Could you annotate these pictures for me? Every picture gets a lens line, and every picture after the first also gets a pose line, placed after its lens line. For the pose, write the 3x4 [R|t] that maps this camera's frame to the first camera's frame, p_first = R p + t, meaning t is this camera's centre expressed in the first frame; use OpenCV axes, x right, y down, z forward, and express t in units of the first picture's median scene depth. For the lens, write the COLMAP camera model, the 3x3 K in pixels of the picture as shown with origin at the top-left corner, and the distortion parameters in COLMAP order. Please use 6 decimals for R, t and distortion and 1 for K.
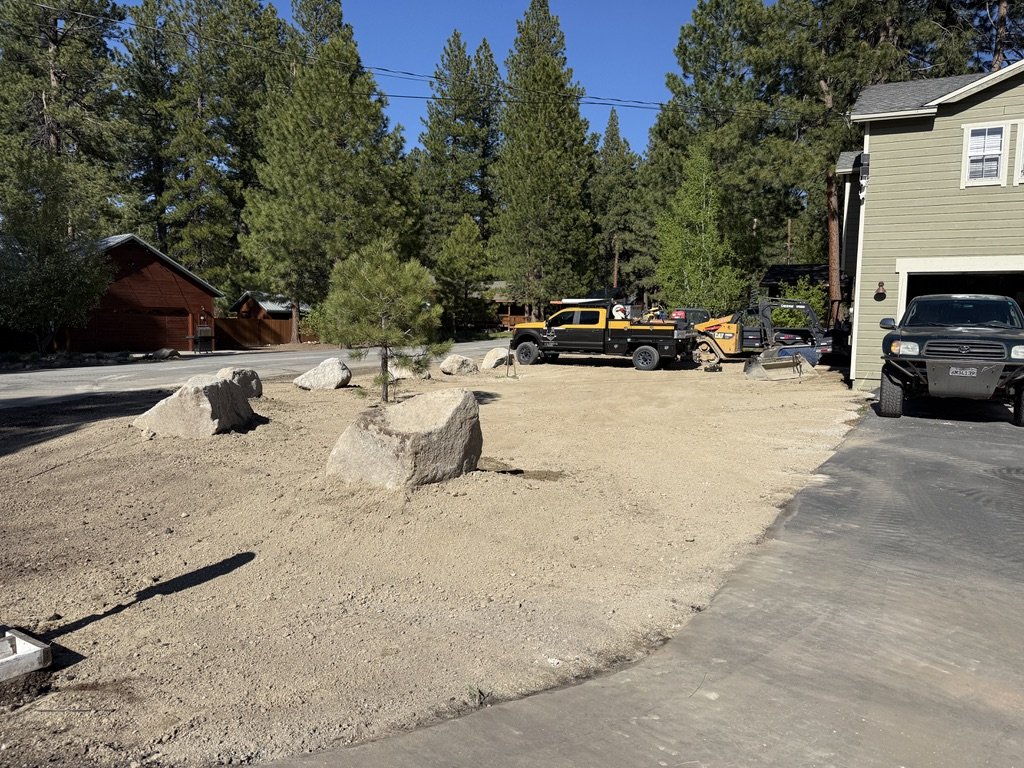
lens RADIAL K [[704.7, 0, 503.9], [0, 704.7, 395.1], [0, 0, 1]] dist [0.034211, -0.038176]
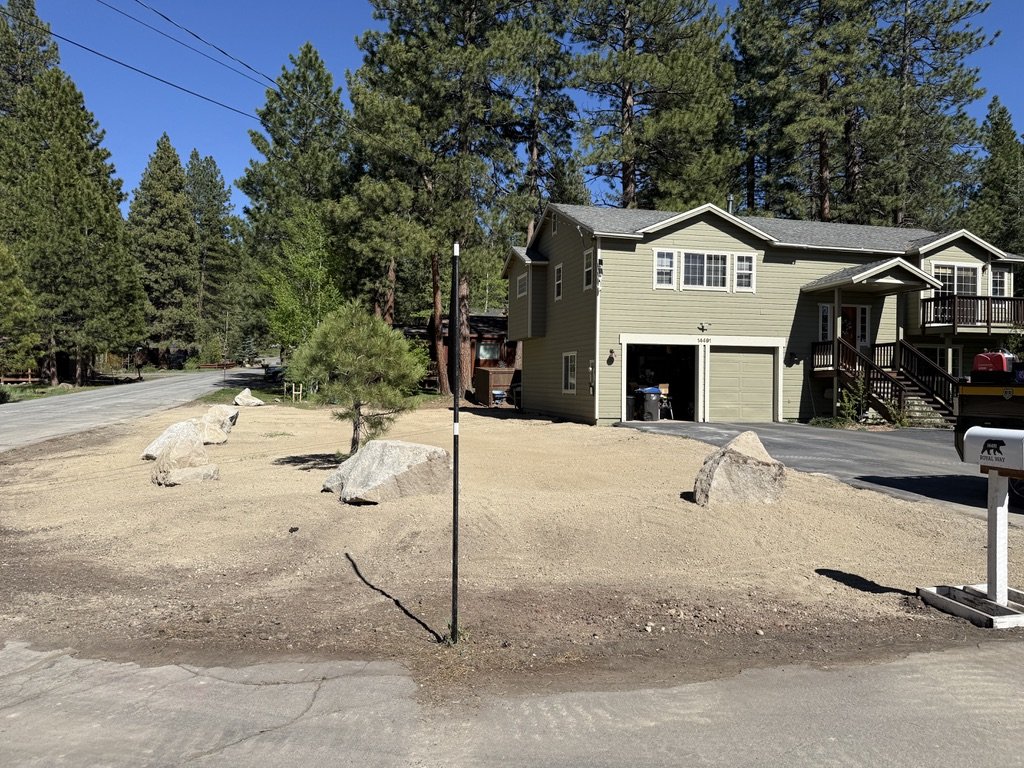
lens RADIAL K [[704.7, 0, 513.9], [0, 704.7, 390.3], [0, 0, 1]] dist [0.034211, -0.038176]
pose [[0.733481, -0.017240, 0.679491, -0.353138], [0.070115, 0.996264, -0.050409, -0.013435], [-0.676084, 0.084616, 0.731950, 0.069874]]
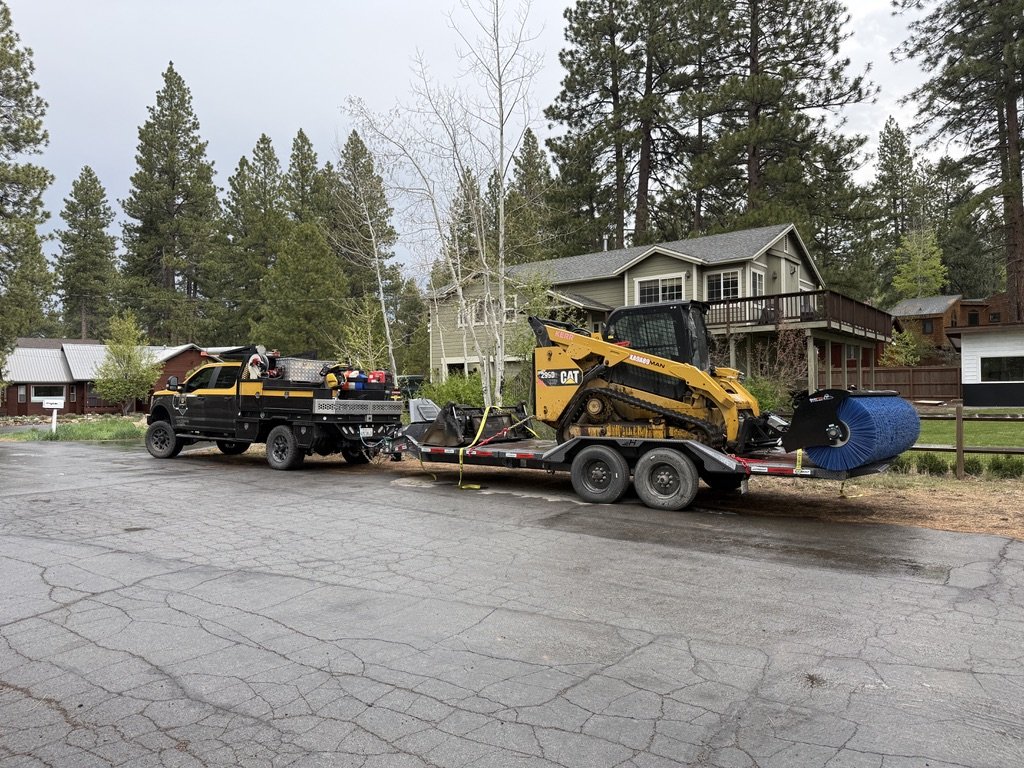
lens RADIAL K [[704.7, 0, 511.8], [0, 704.7, 381.1], [0, 0, 1]] dist [0.034211, -0.038176]
pose [[0.985270, -0.028076, -0.168686, 0.698383], [0.008669, 0.993362, -0.114702, 0.081815], [0.170786, 0.111550, 0.978973, -0.689986]]
